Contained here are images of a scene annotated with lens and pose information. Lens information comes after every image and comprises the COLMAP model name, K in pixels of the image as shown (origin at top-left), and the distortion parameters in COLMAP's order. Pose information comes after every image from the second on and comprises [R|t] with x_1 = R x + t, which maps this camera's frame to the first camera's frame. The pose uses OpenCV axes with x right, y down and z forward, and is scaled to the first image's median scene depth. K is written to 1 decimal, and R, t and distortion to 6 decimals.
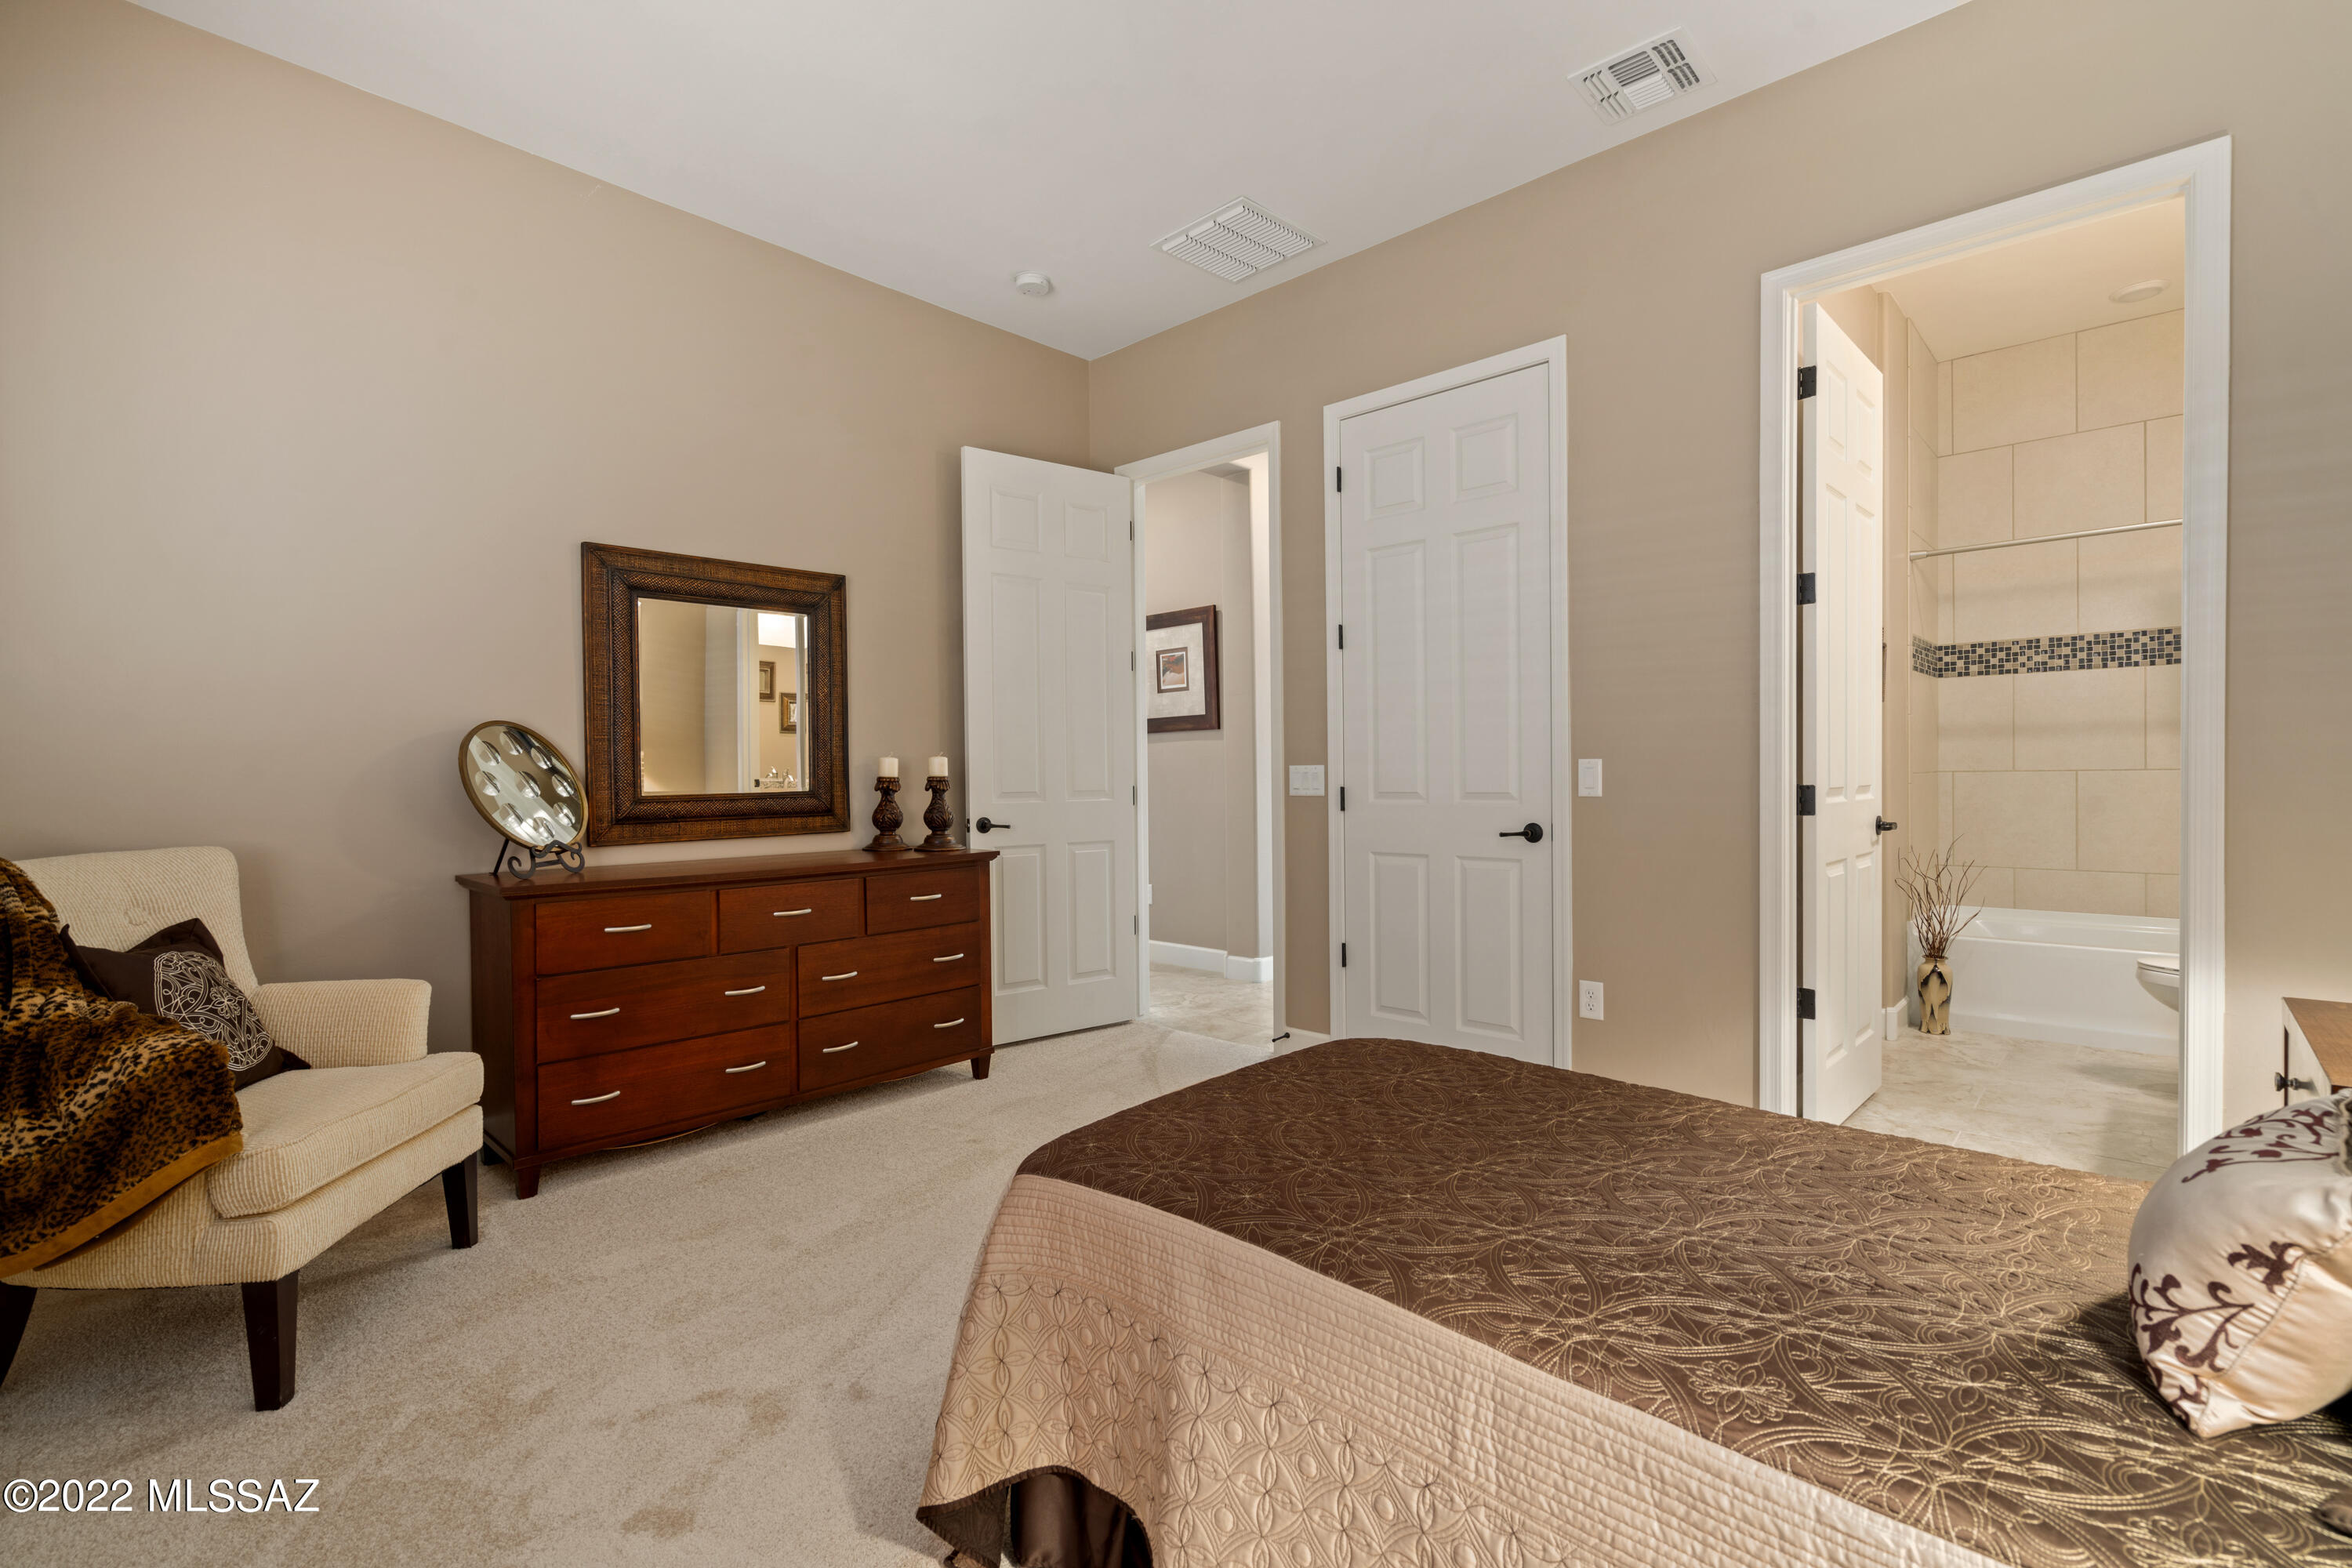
lens RADIAL K [[1074.0, 0, 1173.1], [0, 1074.0, 768.3], [0, 0, 1]] dist [-0.003514, 0.001369]
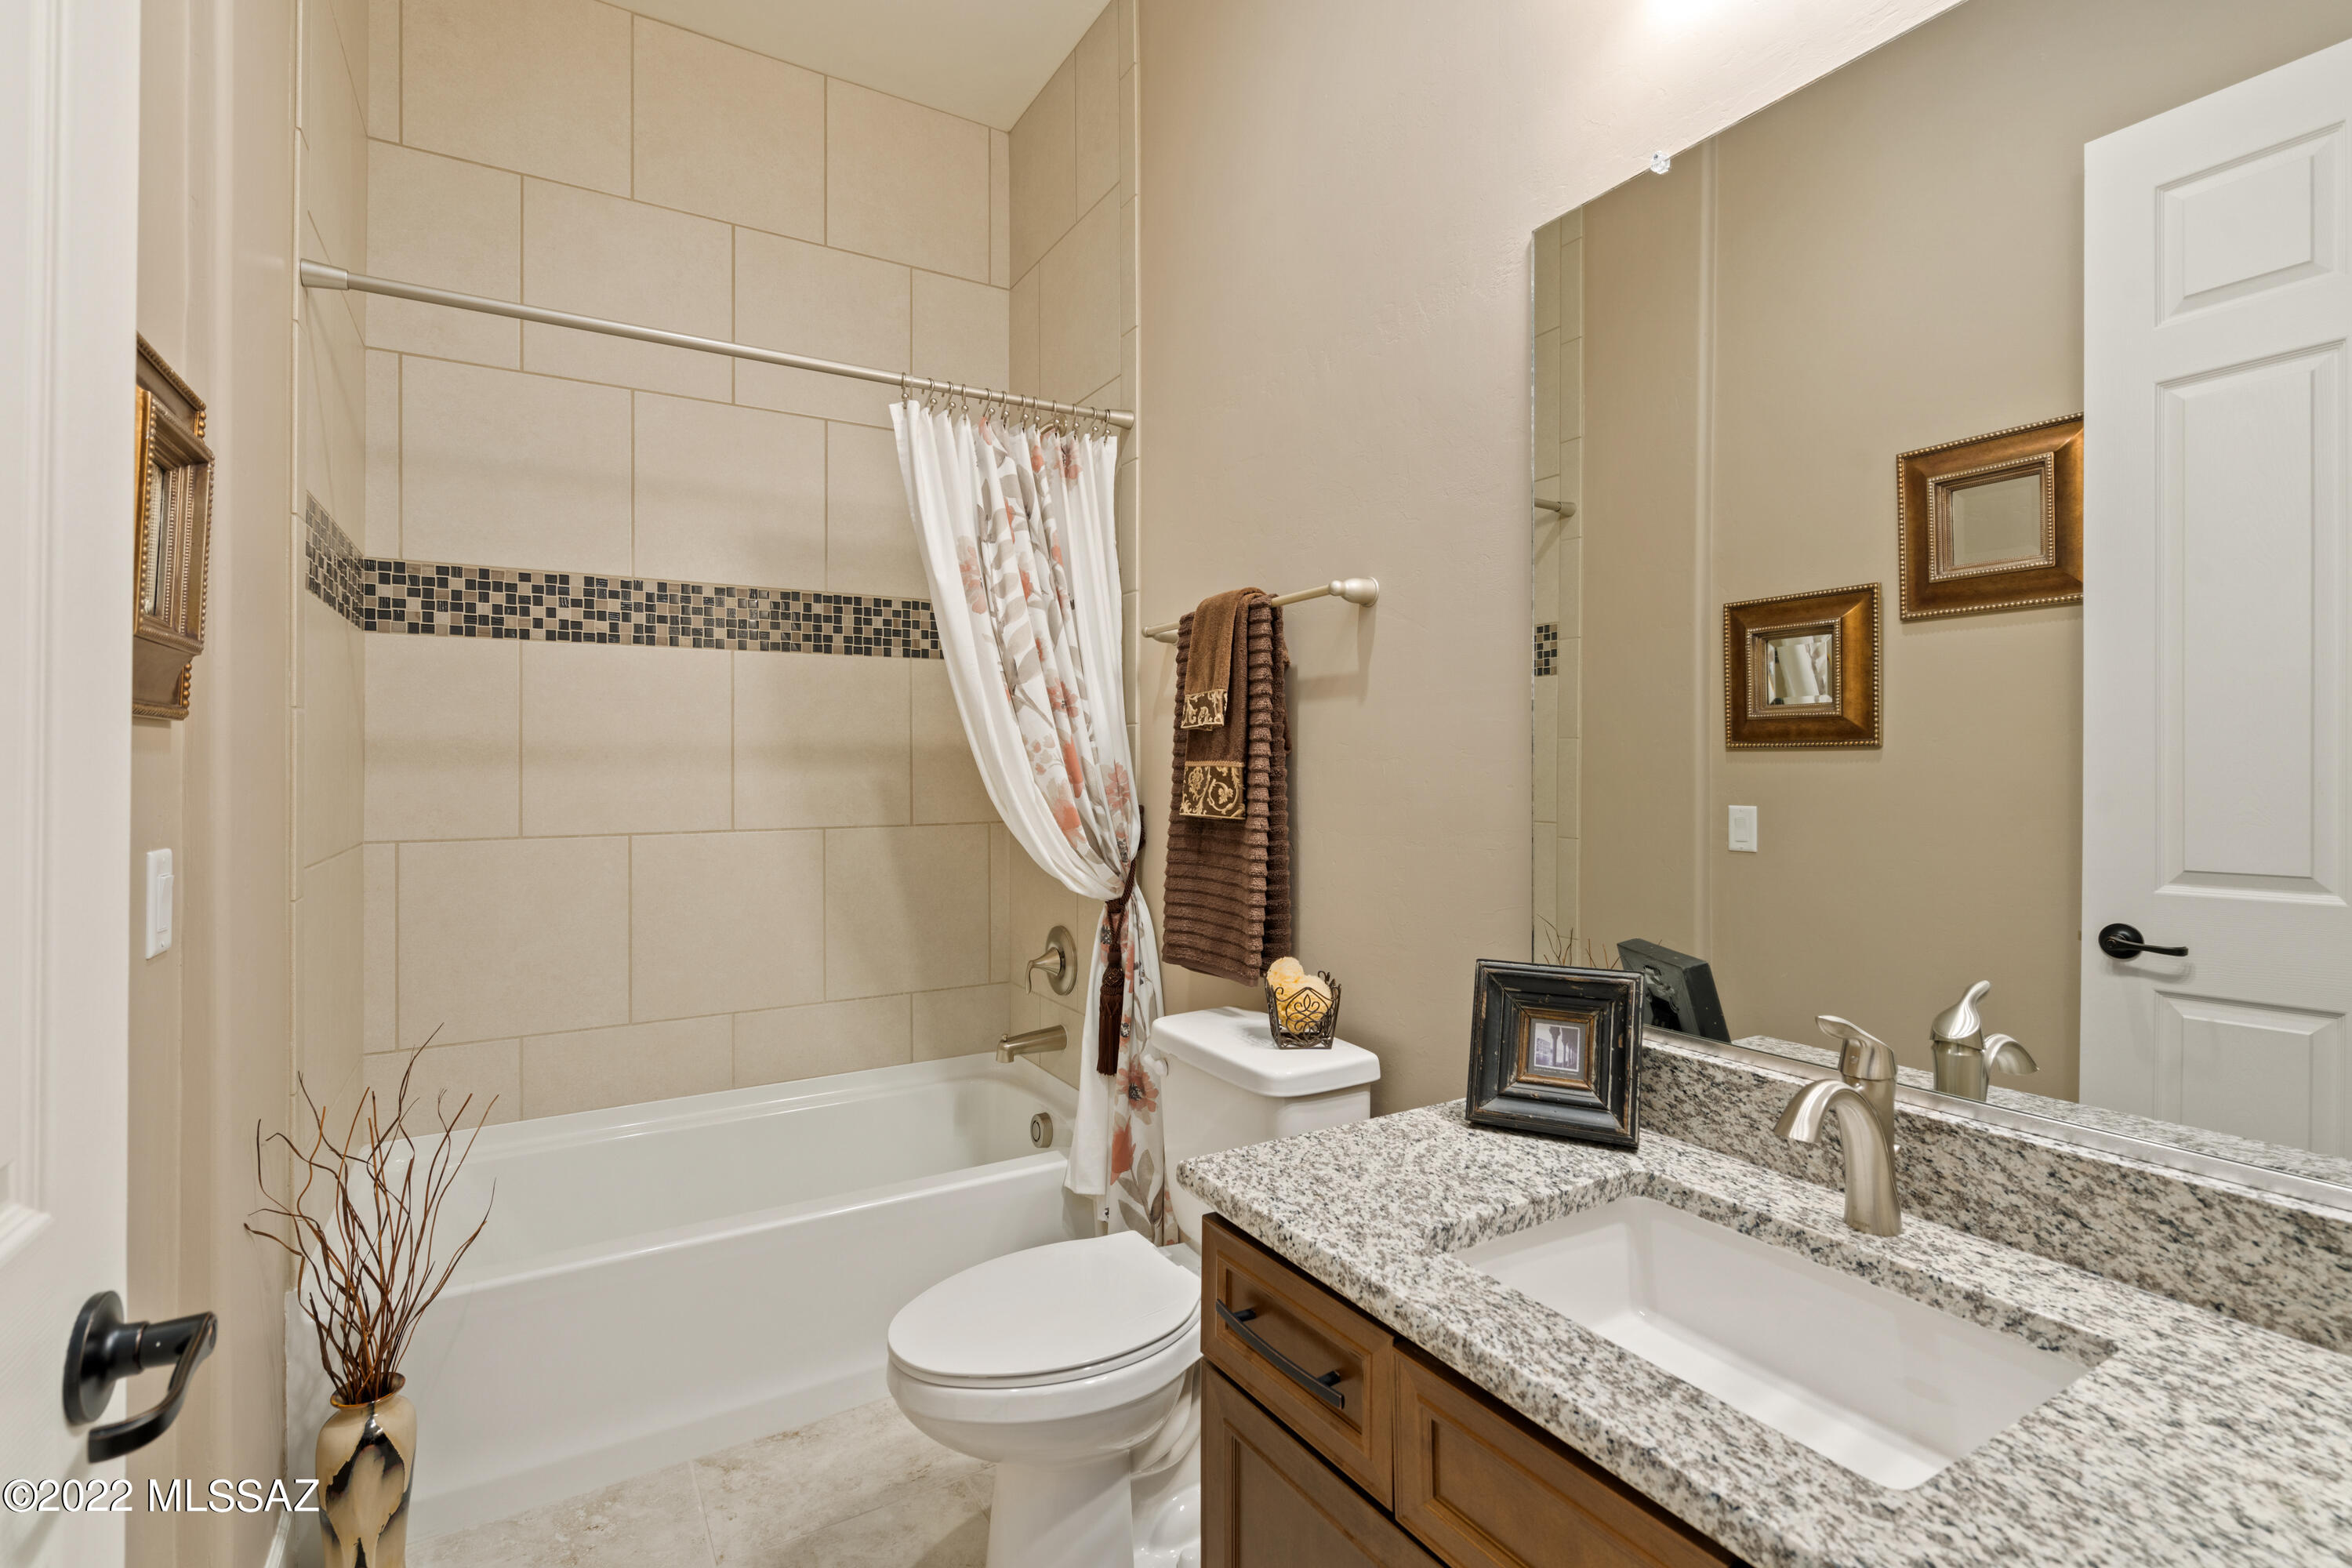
lens RADIAL K [[1074.0, 0, 1168.6], [0, 1074.0, 772.0], [0, 0, 1]] dist [-0.003514, 0.001369]
pose [[0.279156, 0.009739, 0.960196, 0.400859], [-0.000763, 0.999951, -0.009920, -0.023073], [-0.960246, 0.002036, 0.279149, 0.586083]]
